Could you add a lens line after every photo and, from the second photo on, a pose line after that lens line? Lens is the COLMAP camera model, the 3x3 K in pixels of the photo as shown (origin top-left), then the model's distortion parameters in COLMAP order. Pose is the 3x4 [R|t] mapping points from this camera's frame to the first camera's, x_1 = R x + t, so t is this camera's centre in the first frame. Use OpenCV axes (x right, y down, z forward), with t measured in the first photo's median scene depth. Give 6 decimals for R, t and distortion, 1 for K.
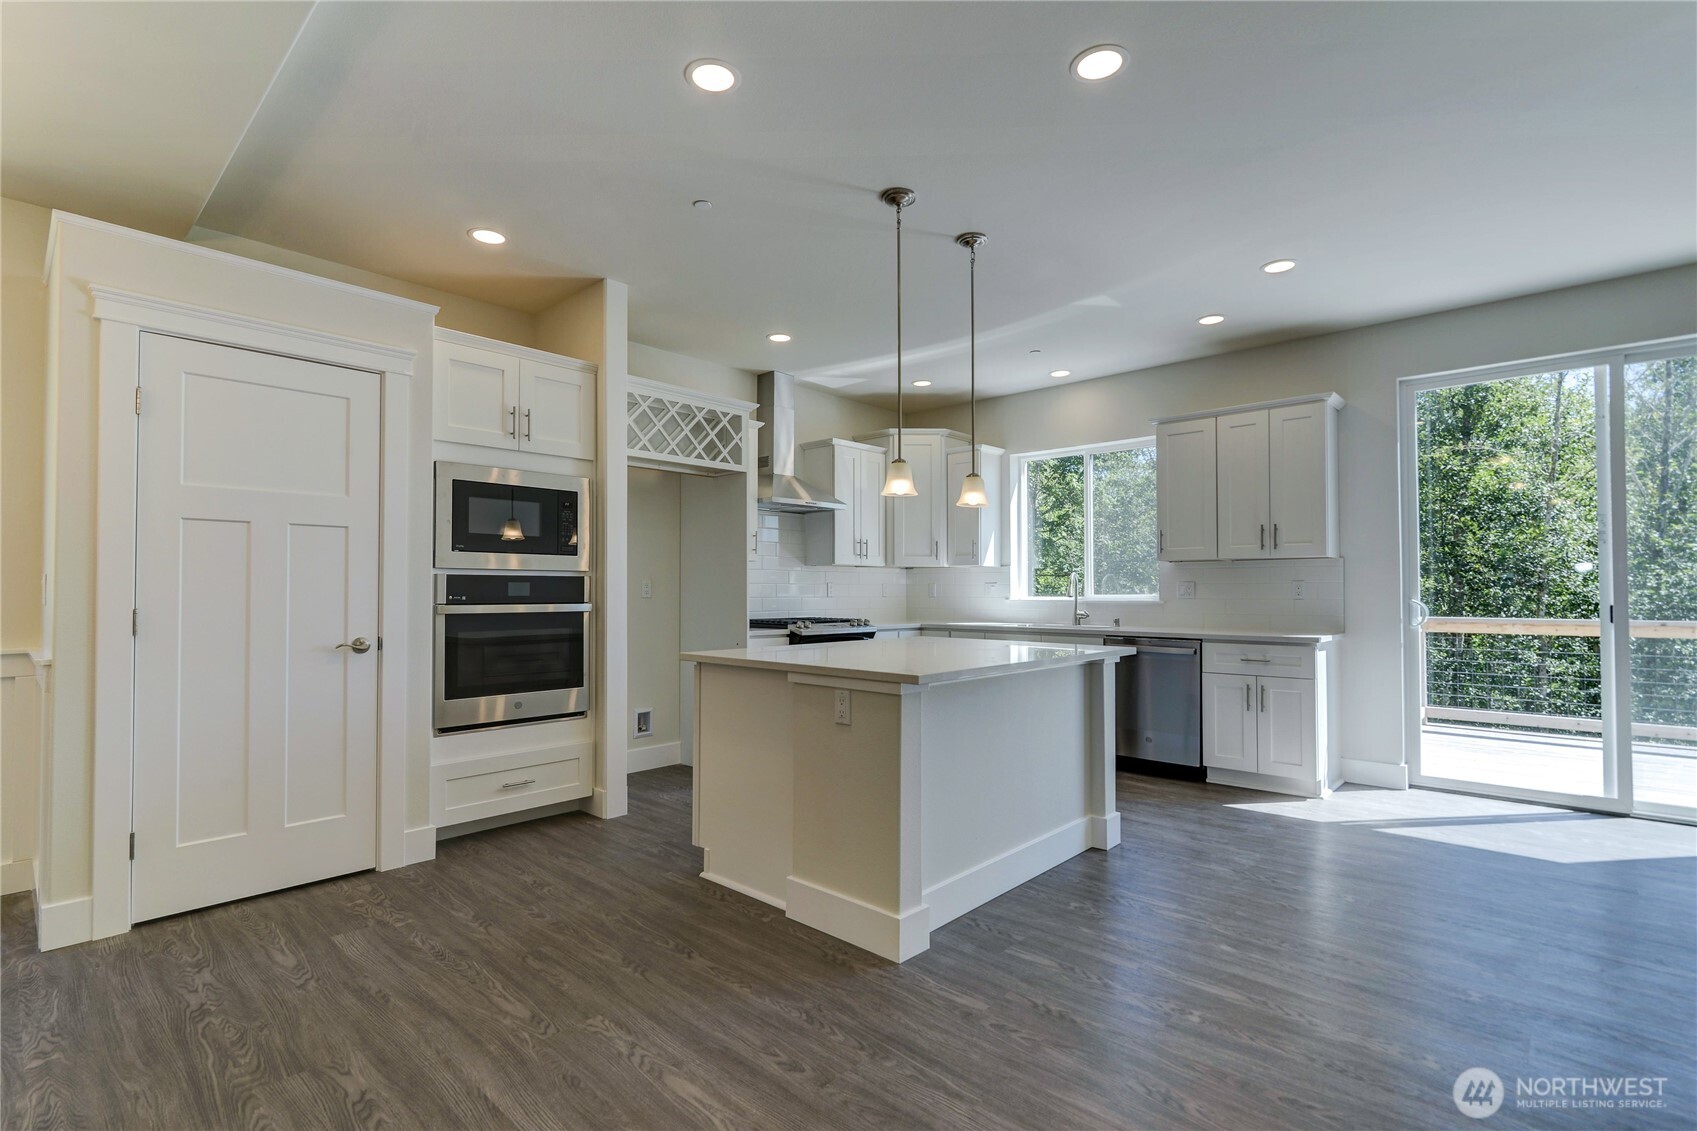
lens RADIAL K [[792.0, 0, 836.7], [0, 792.0, 574.8], [0, 0, 1]] dist [-0.001869, 0.000454]
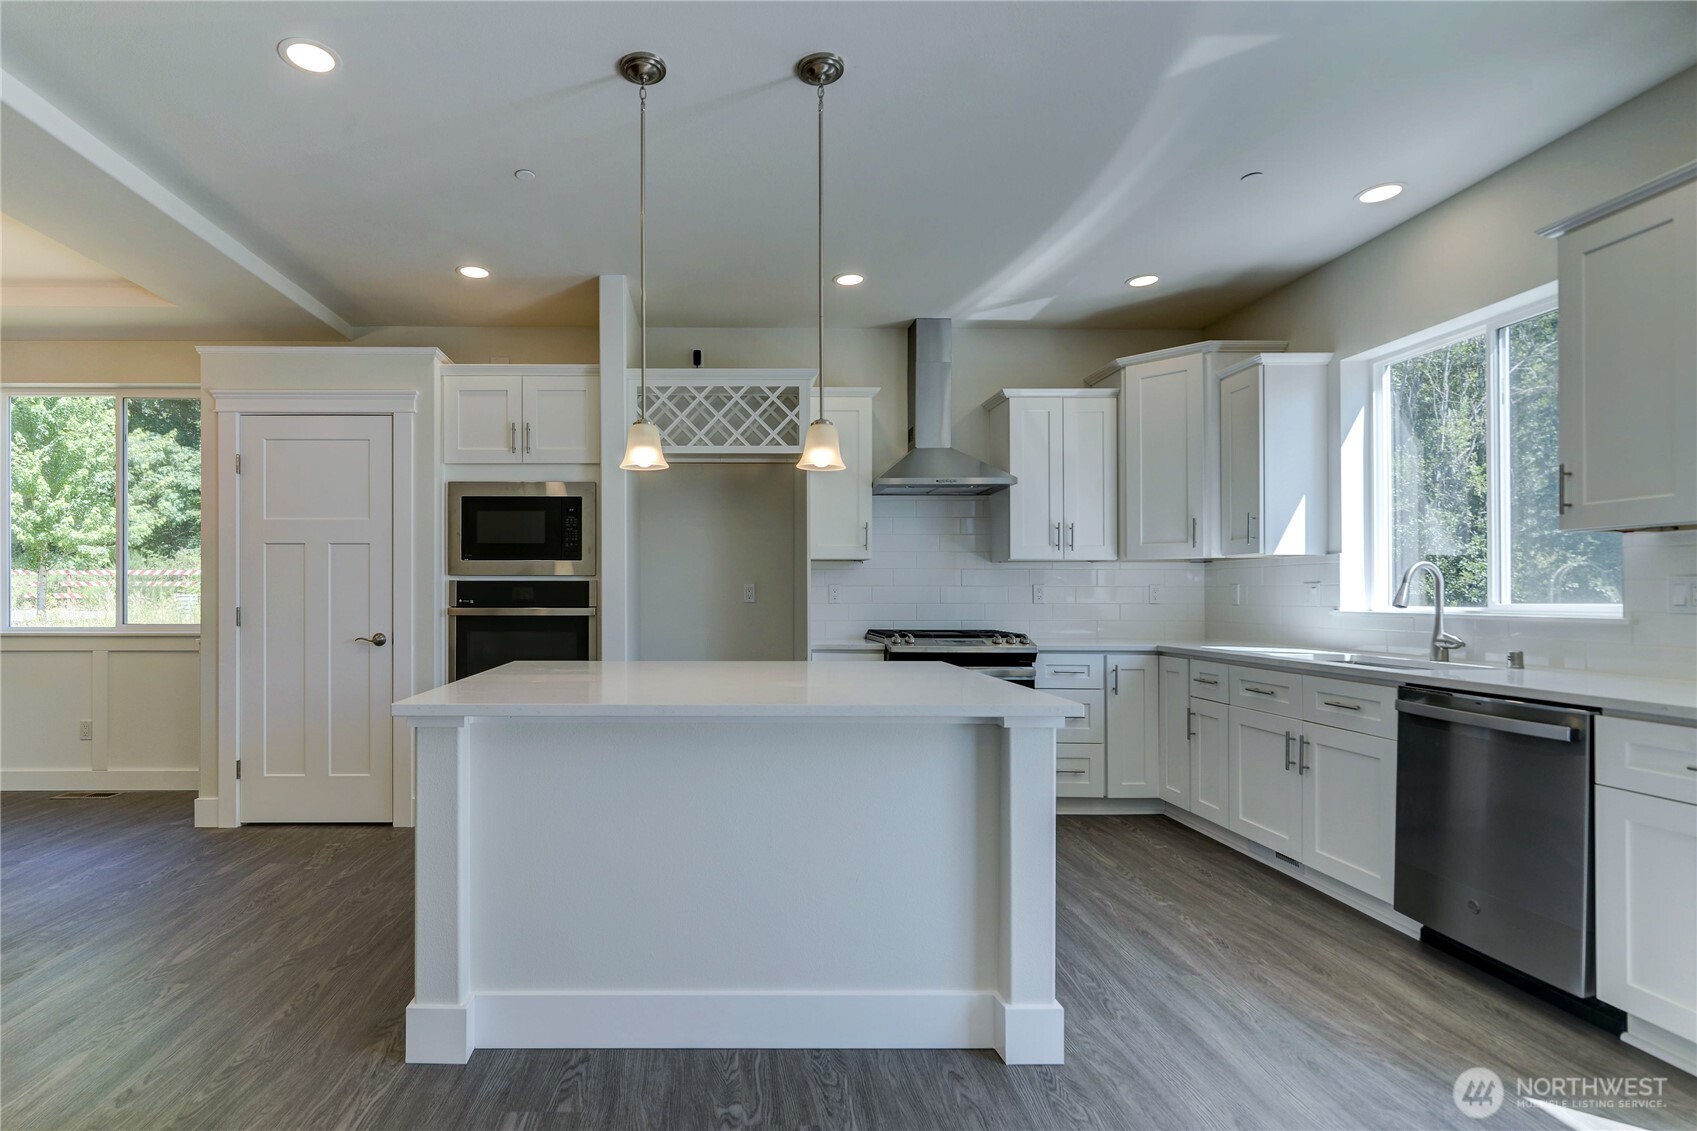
lens RADIAL K [[819.0, 0, 717.1], [0, 819.0, 589.8], [0, 0, 1]] dist [-0.001769, -0.000229]
pose [[0.686364, -0.003317, -0.727251, 0.578399], [0.014094, 0.999862, 0.008742, 0.007263], [0.727122, -0.016250, 0.686316, 0.431909]]
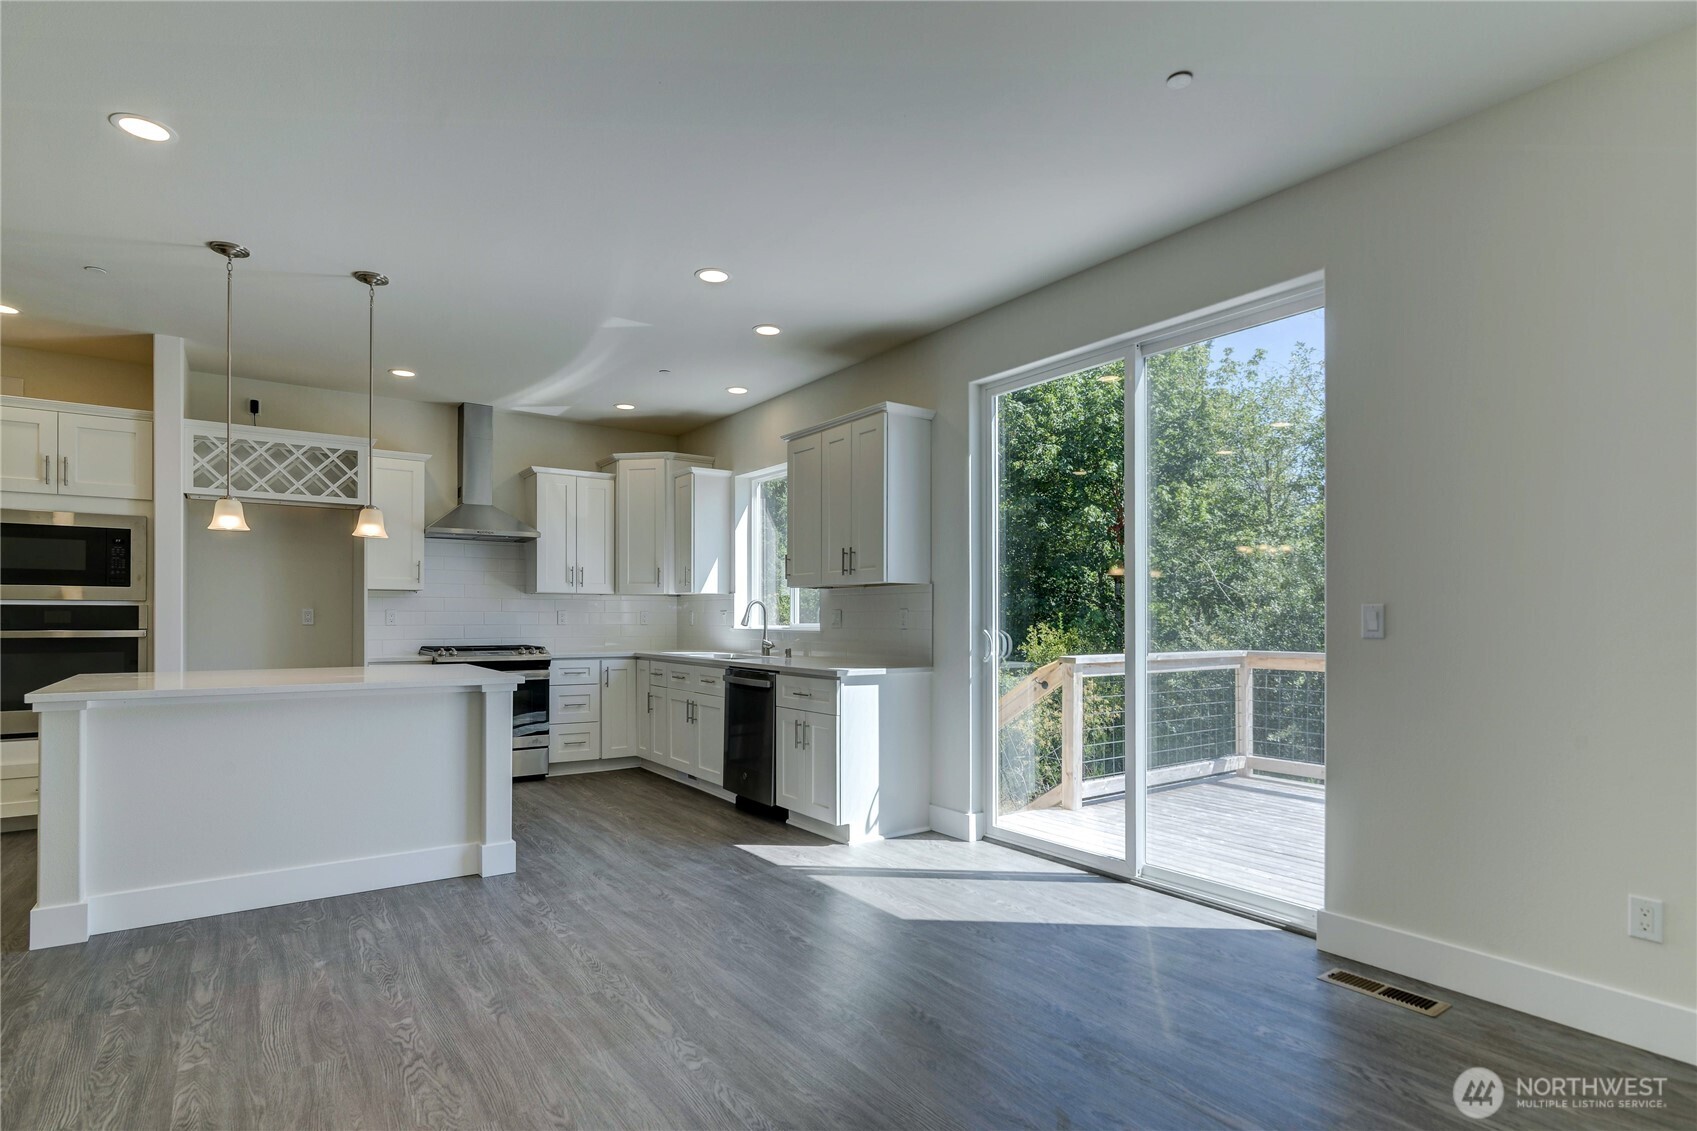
lens RADIAL K [[847.6, 0, 846.0], [0, 847.6, 614.1], [0, 0, 1]] dist [-0.001553, -0.001311]
pose [[0.980243, 0.000791, -0.197797, 0.938092], [0.002239, 0.999884, 0.015097, -0.001650], [0.197786, -0.015242, 0.980127, 0.037796]]
